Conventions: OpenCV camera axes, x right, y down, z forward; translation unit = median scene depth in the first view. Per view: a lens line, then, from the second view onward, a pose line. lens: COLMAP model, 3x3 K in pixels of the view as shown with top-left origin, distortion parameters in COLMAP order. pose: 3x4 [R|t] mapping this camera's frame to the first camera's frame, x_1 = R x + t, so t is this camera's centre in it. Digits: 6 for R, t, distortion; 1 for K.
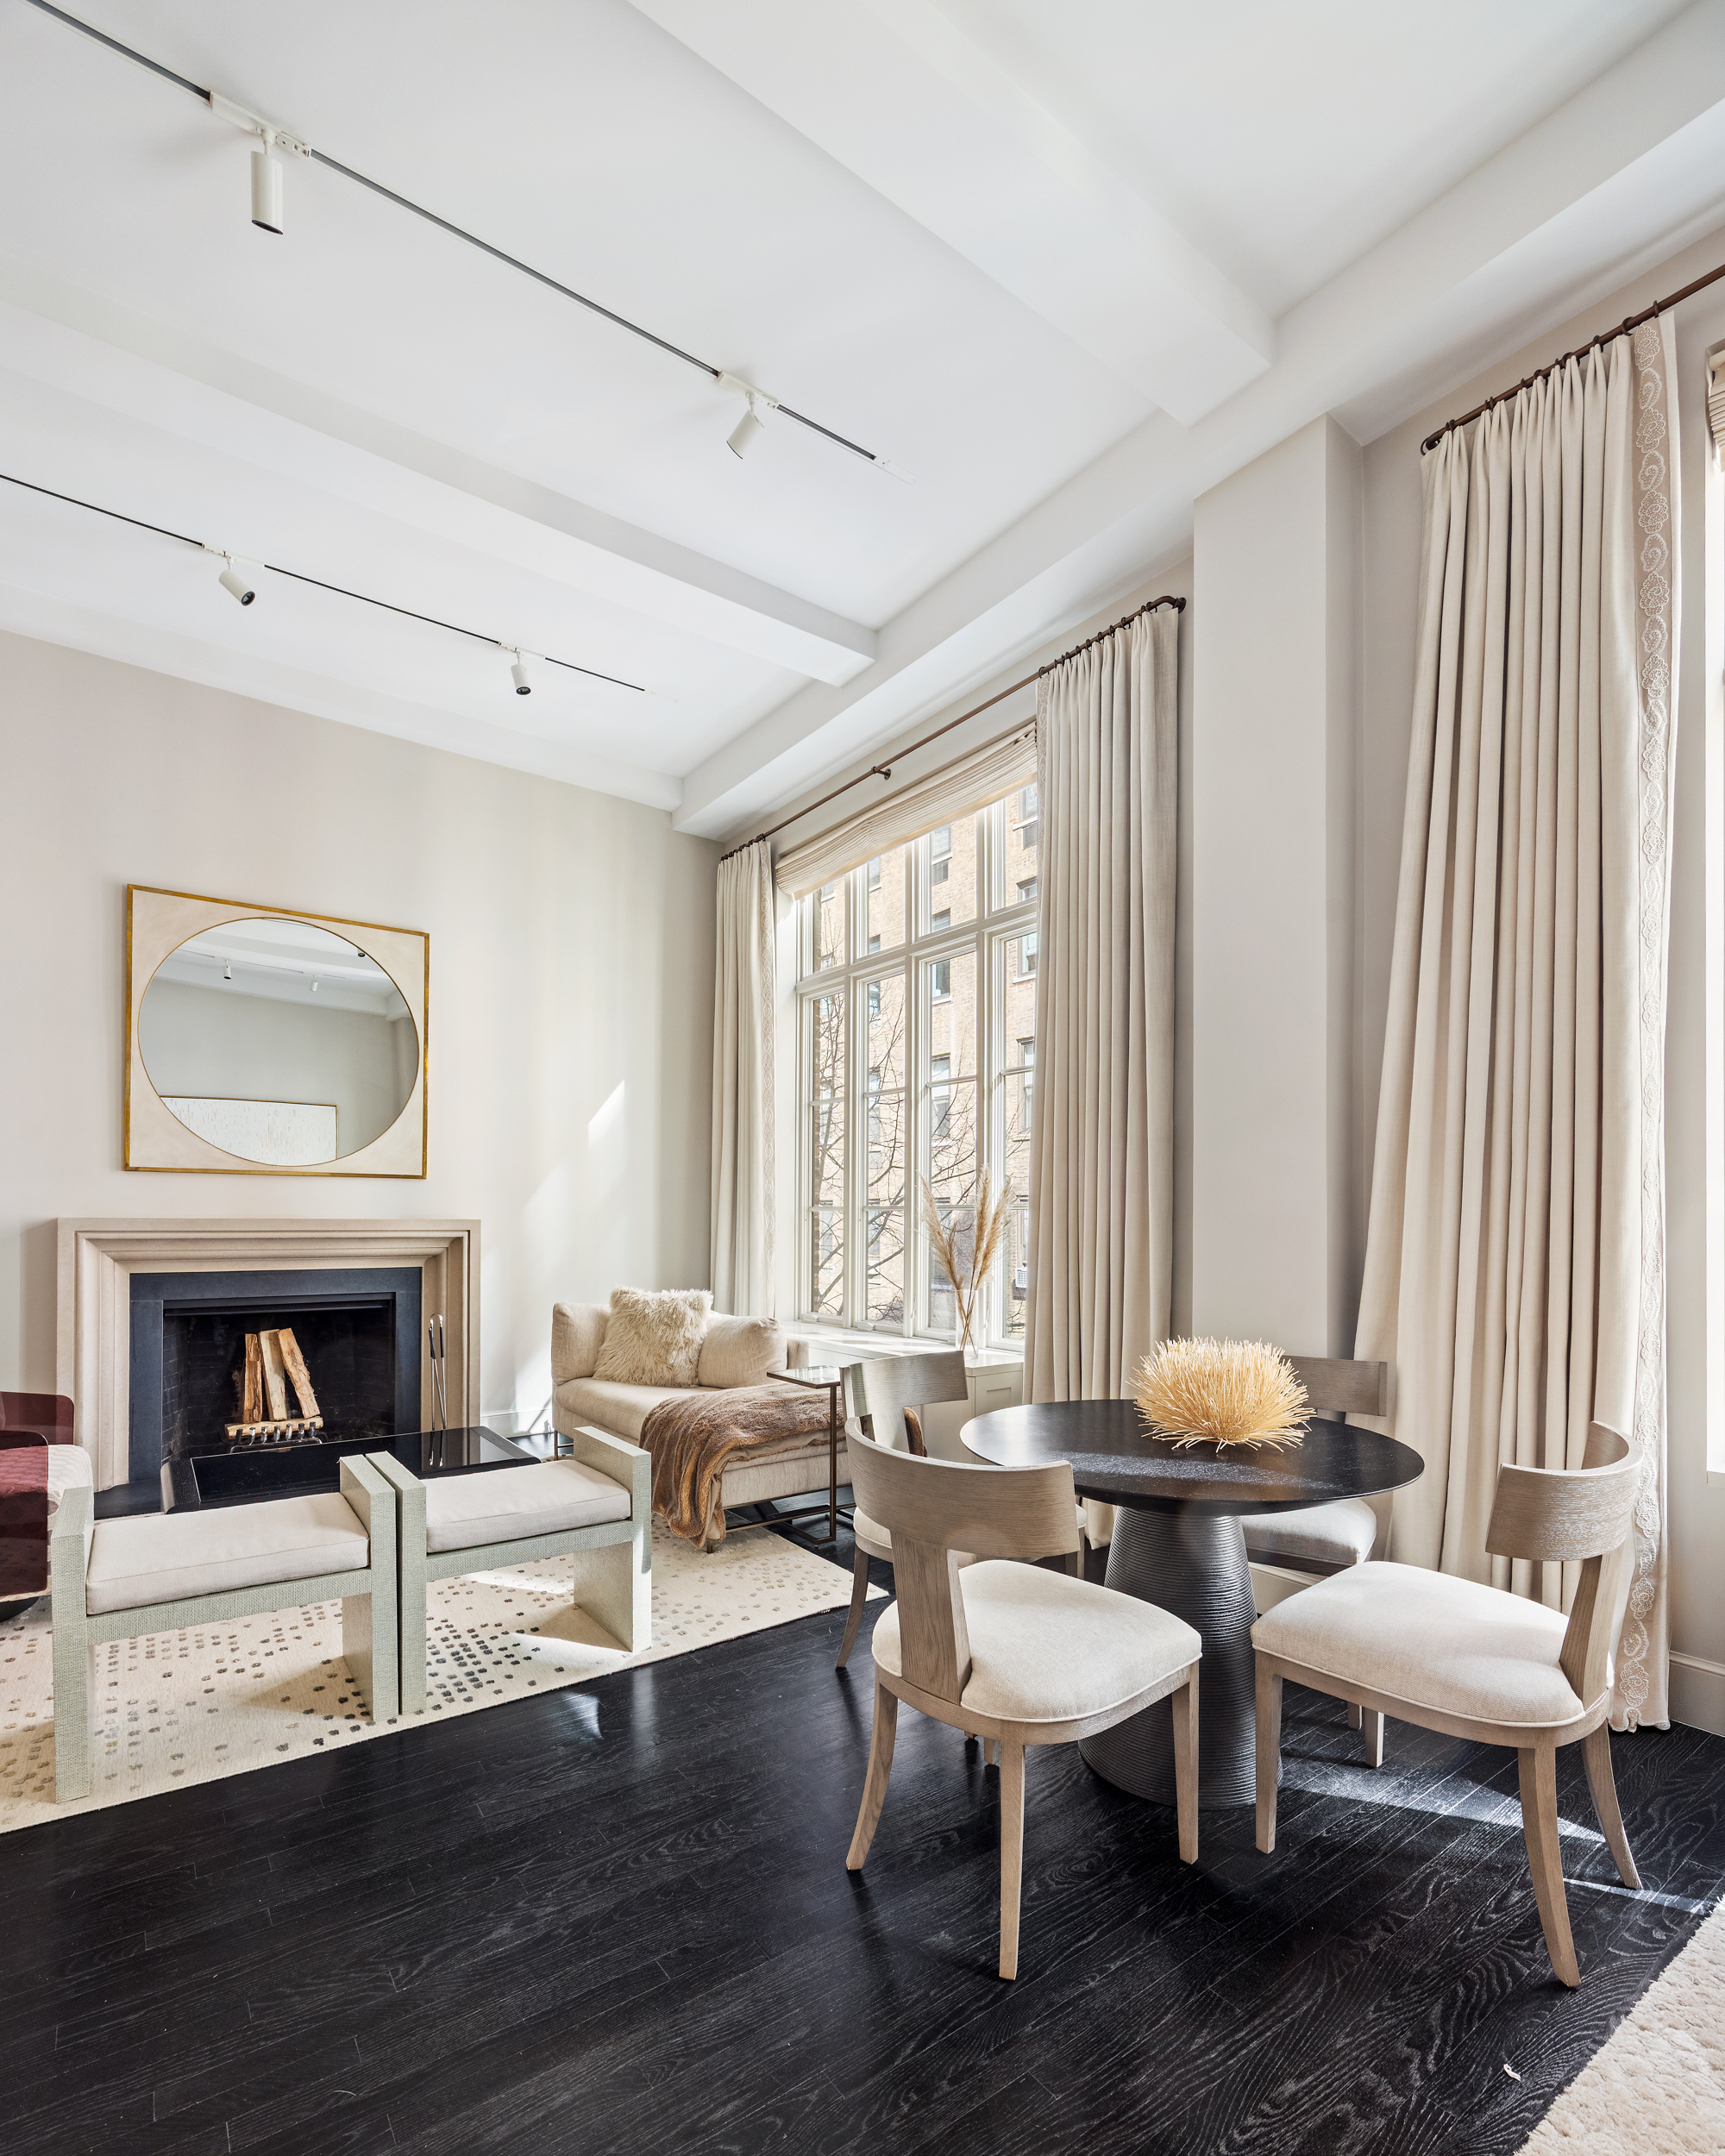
lens RADIAL K [[1001.0, 0, 835.9], [0, 1001.0, 1234.0], [0, 0, 1]] dist [-0.012543, 0.000398]
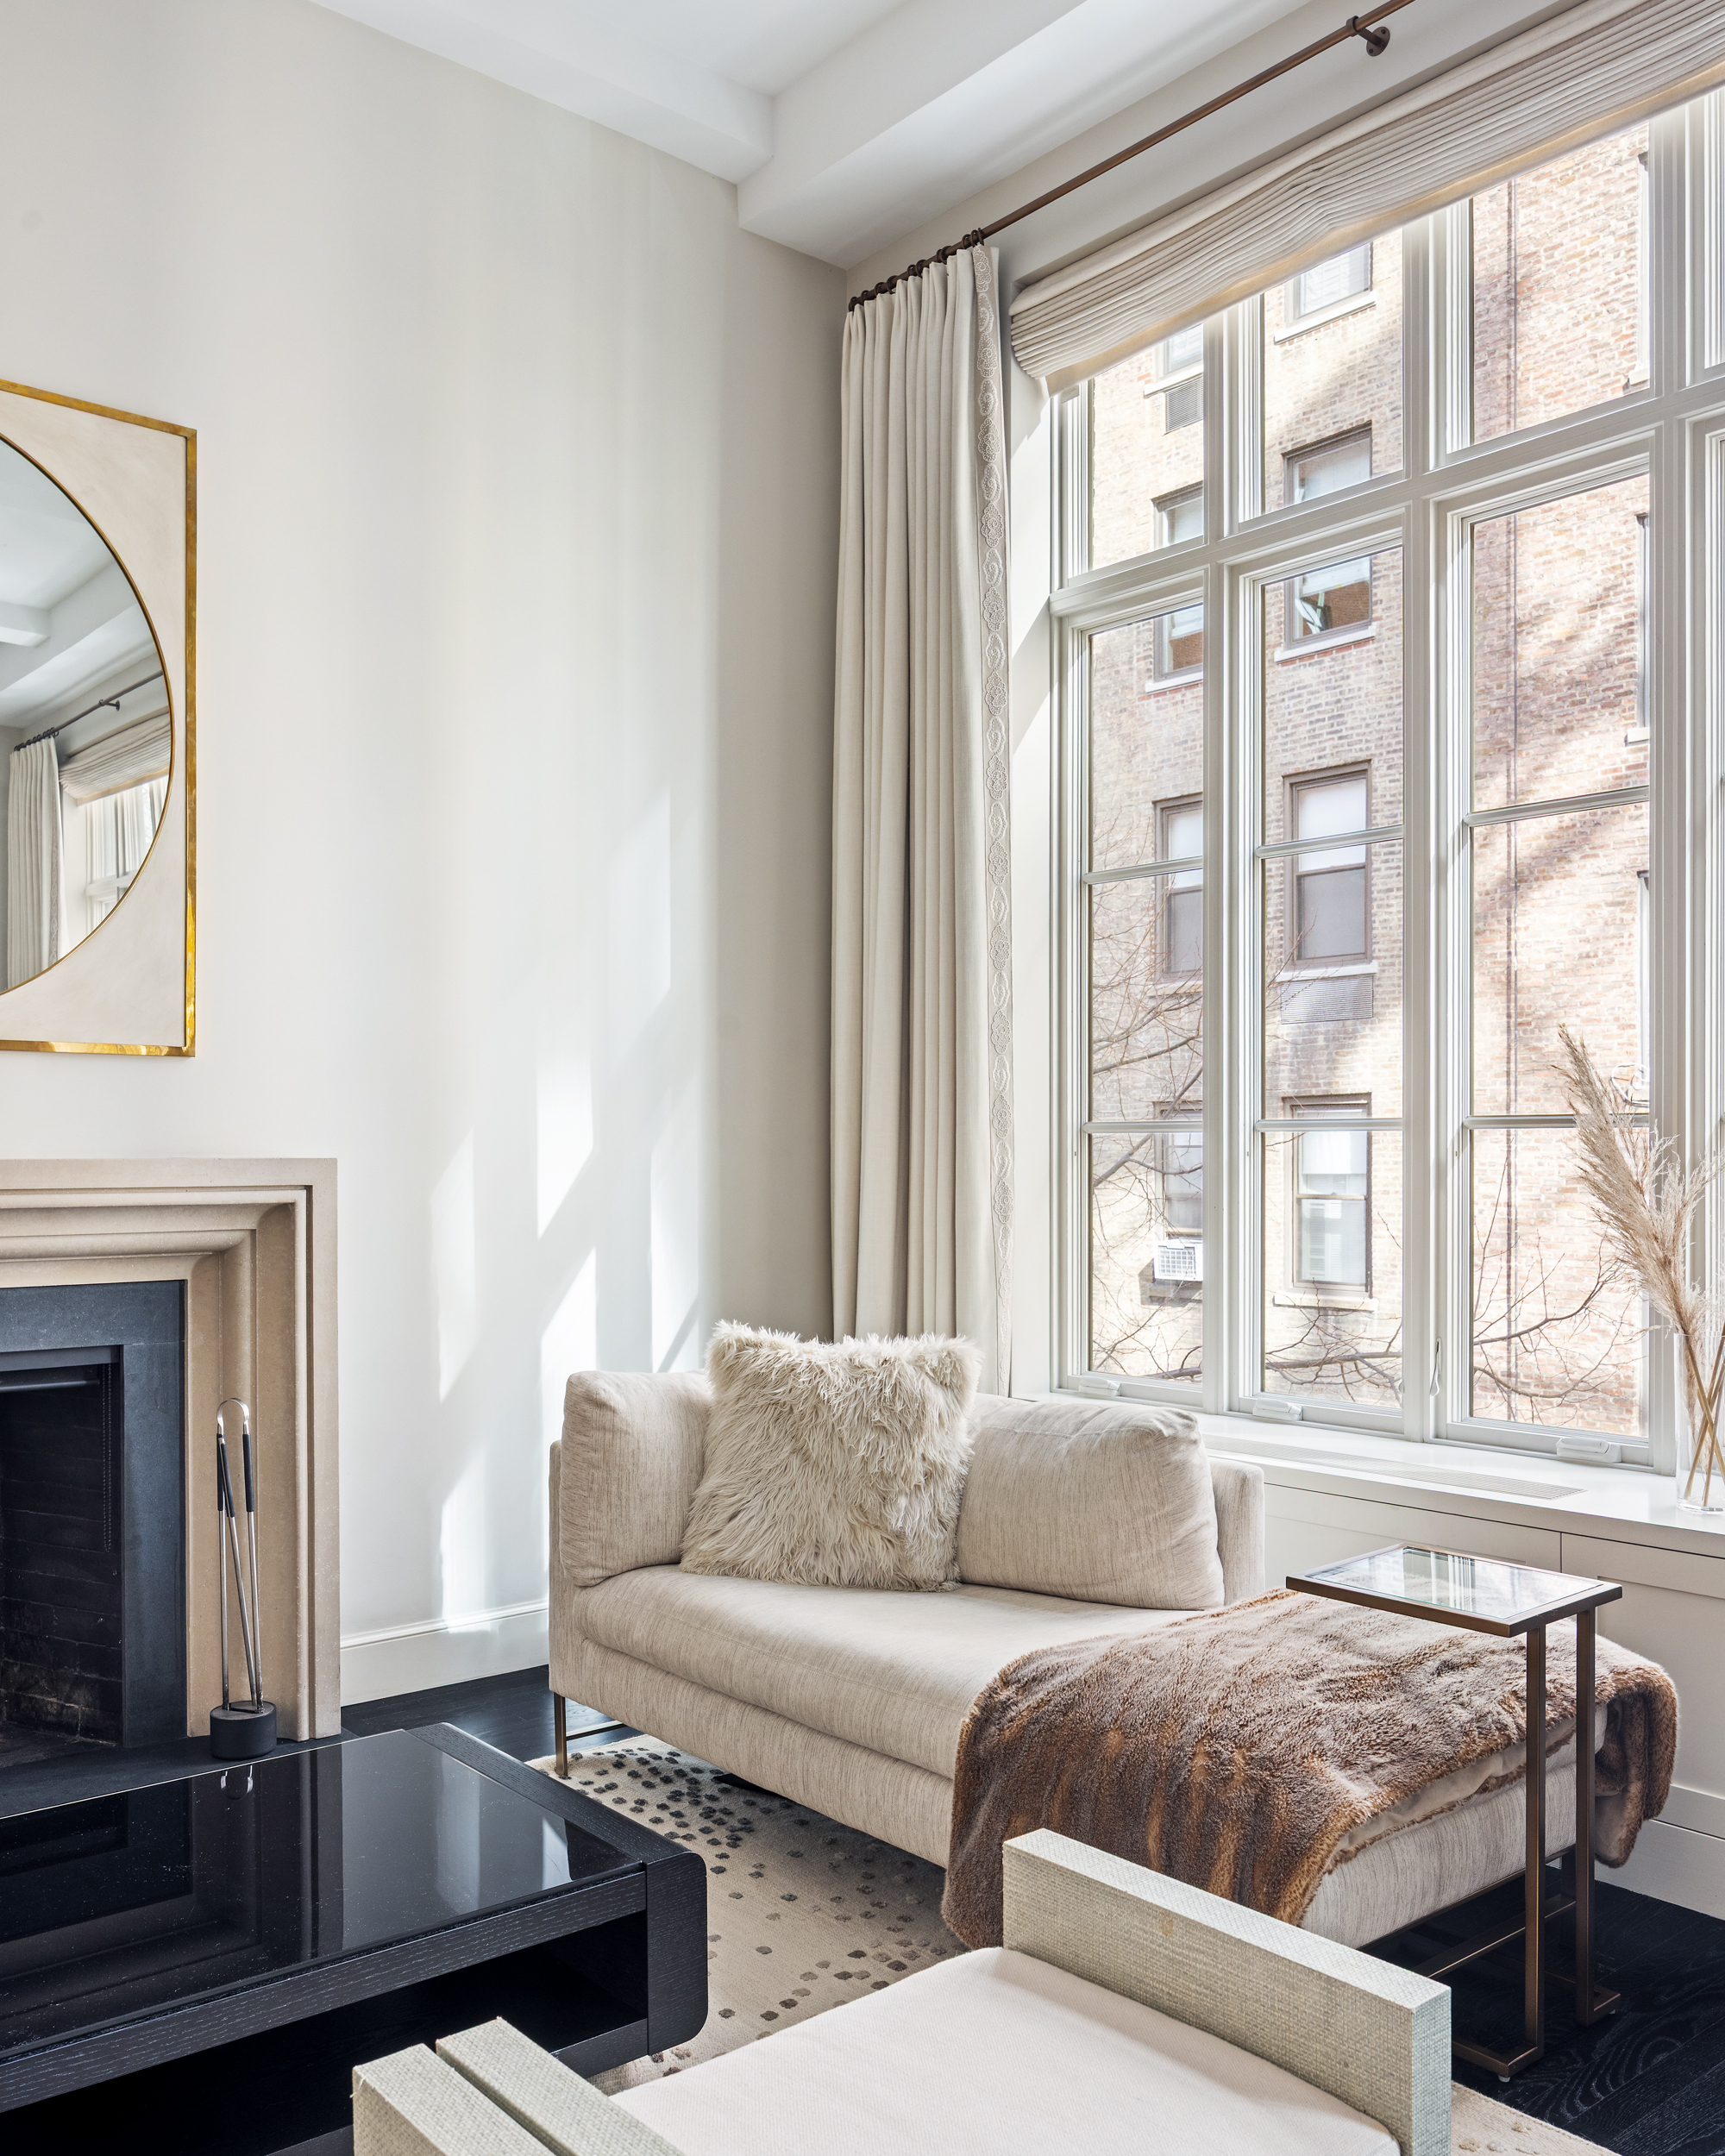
lens RADIAL K [[1809.1, 0, 811.9], [0, 1809.1, 1190.3], [0, 0, 1]] dist [-0.013258, 0.014837]
pose [[0.997834, -0.008535, 0.065231, -0.236219], [0.008038, 0.999937, 0.007882, -0.006886], [-0.065294, -0.007341, 0.997839, 0.300910]]
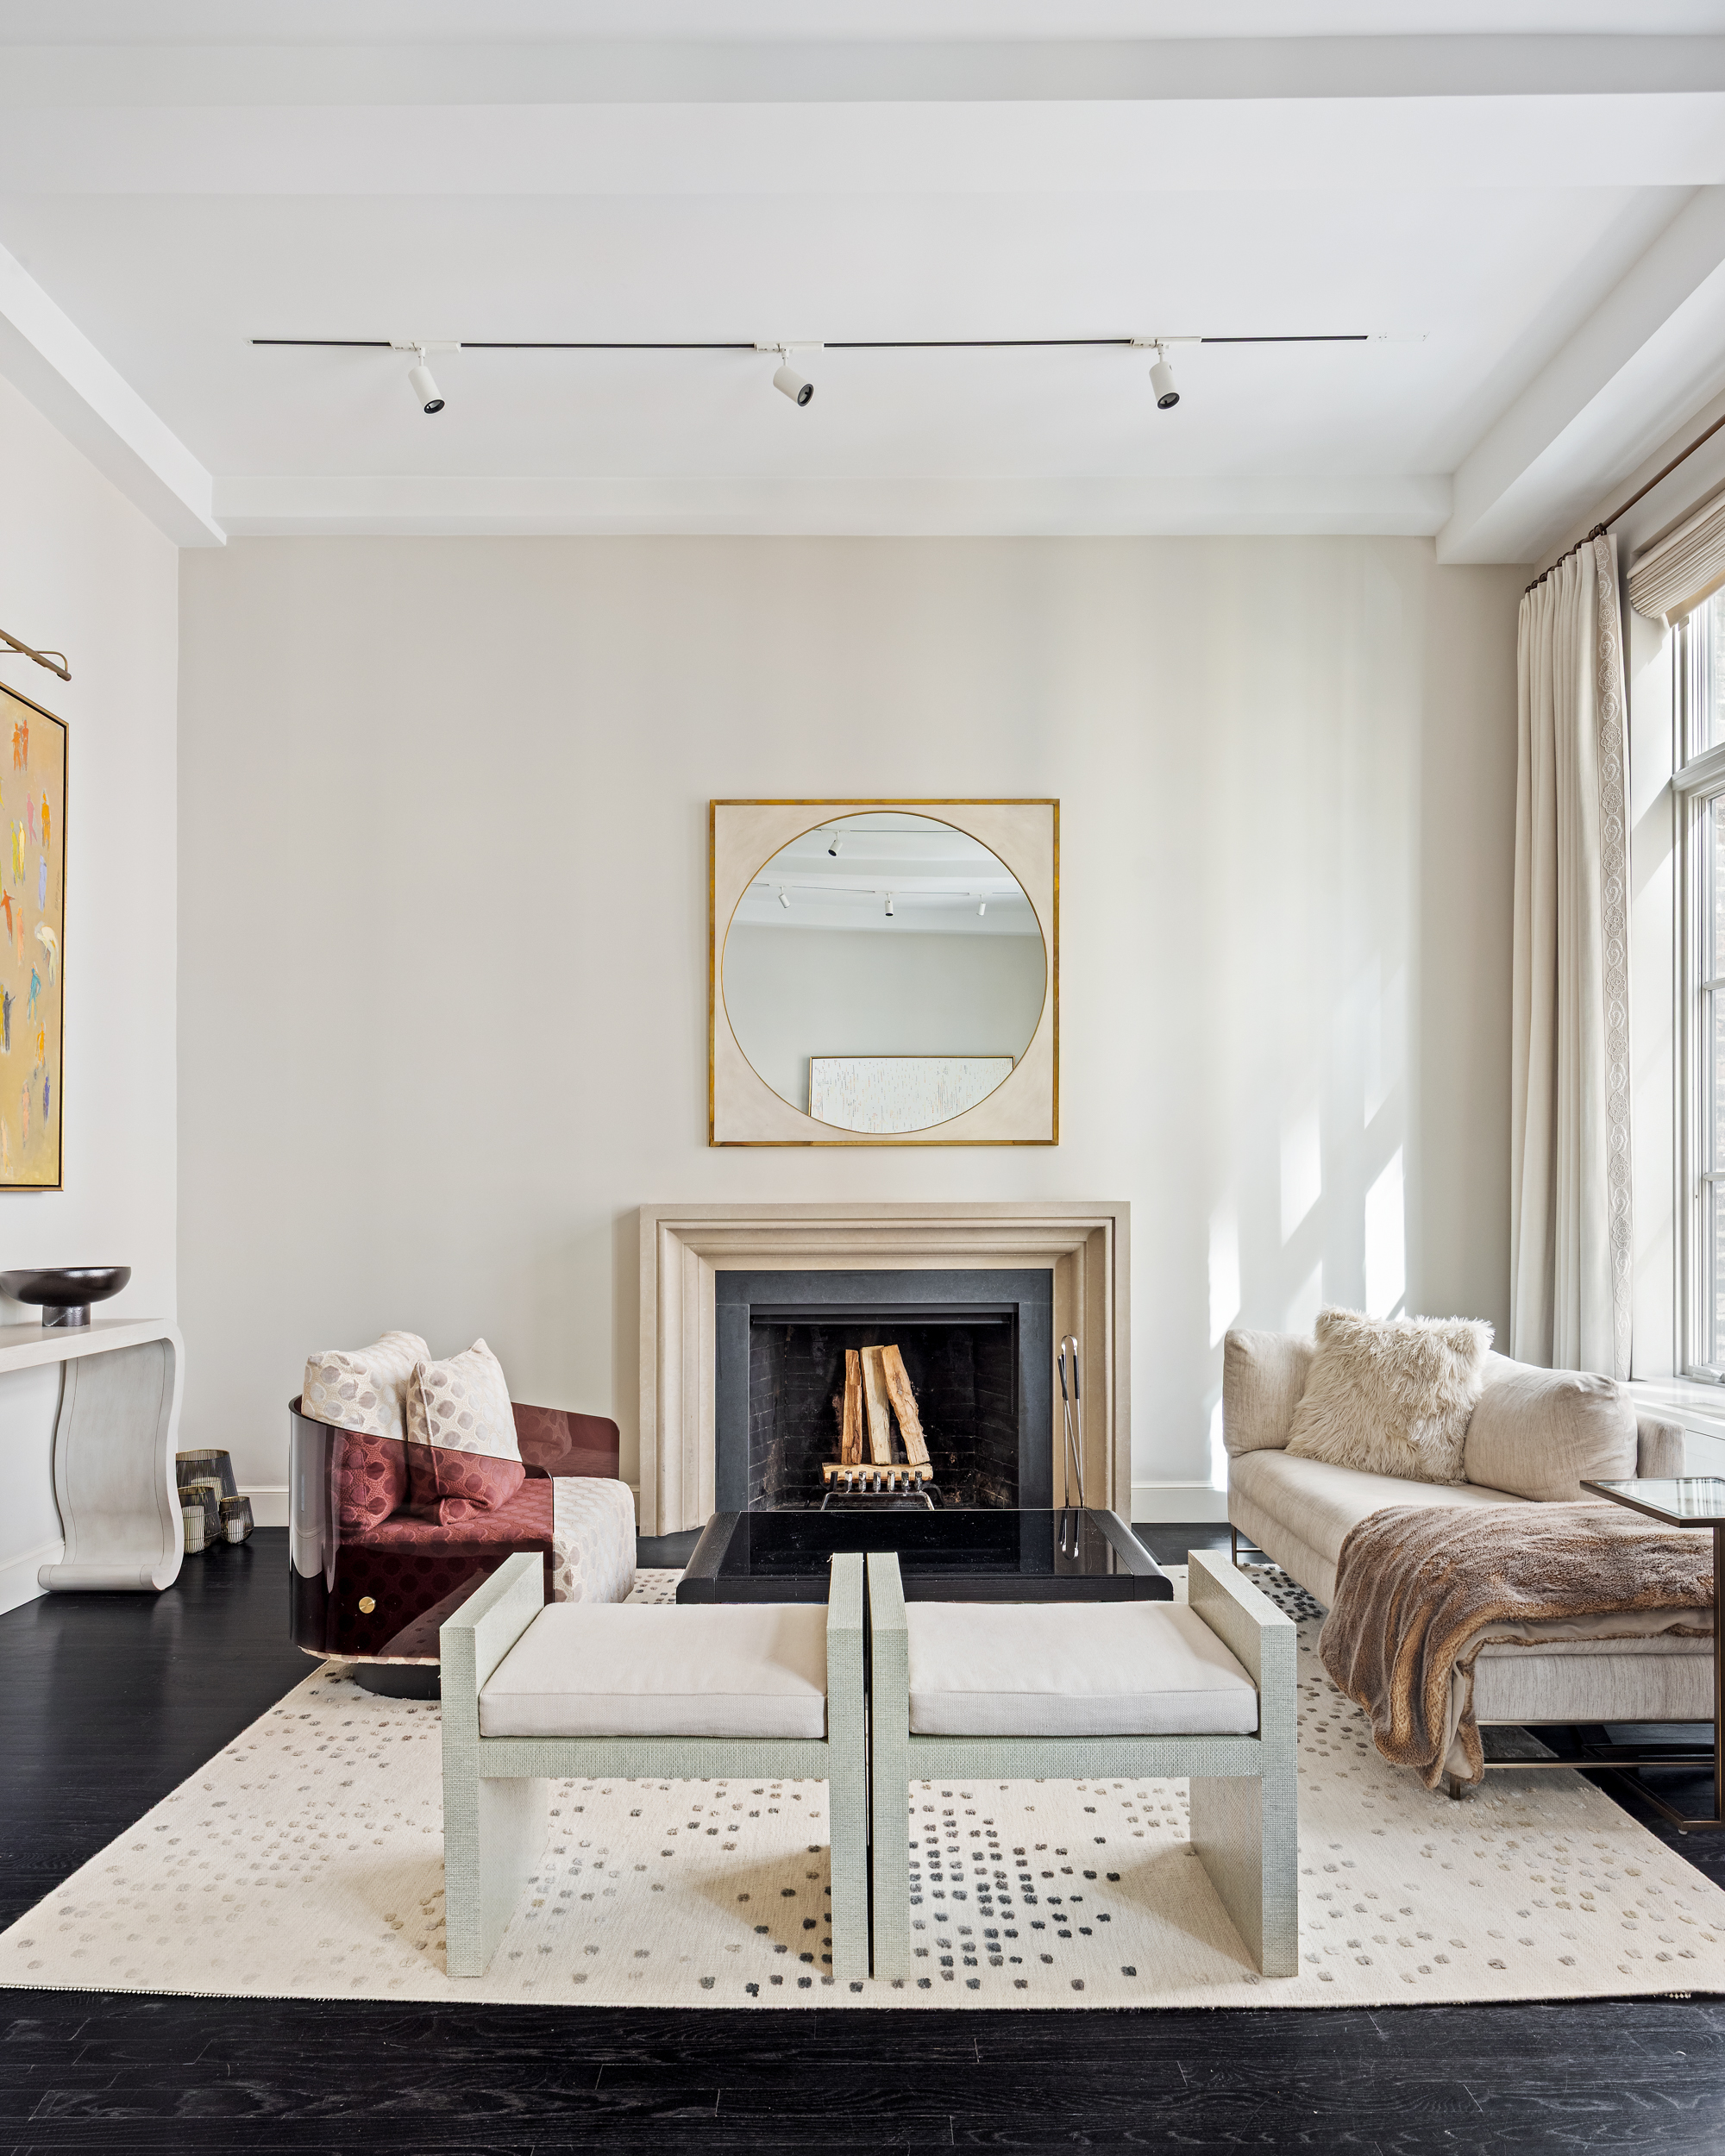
lens RADIAL K [[1354.5, 0, 835.1], [0, 1354.5, 1205.6], [0, 0, 1]] dist [-0.000884, -0.004819]
pose [[0.808836, -0.006072, -0.588003, 0.030252], [0.000325, 0.999951, -0.009878, -0.002635], [0.588034, 0.007798, 0.808798, 0.142145]]
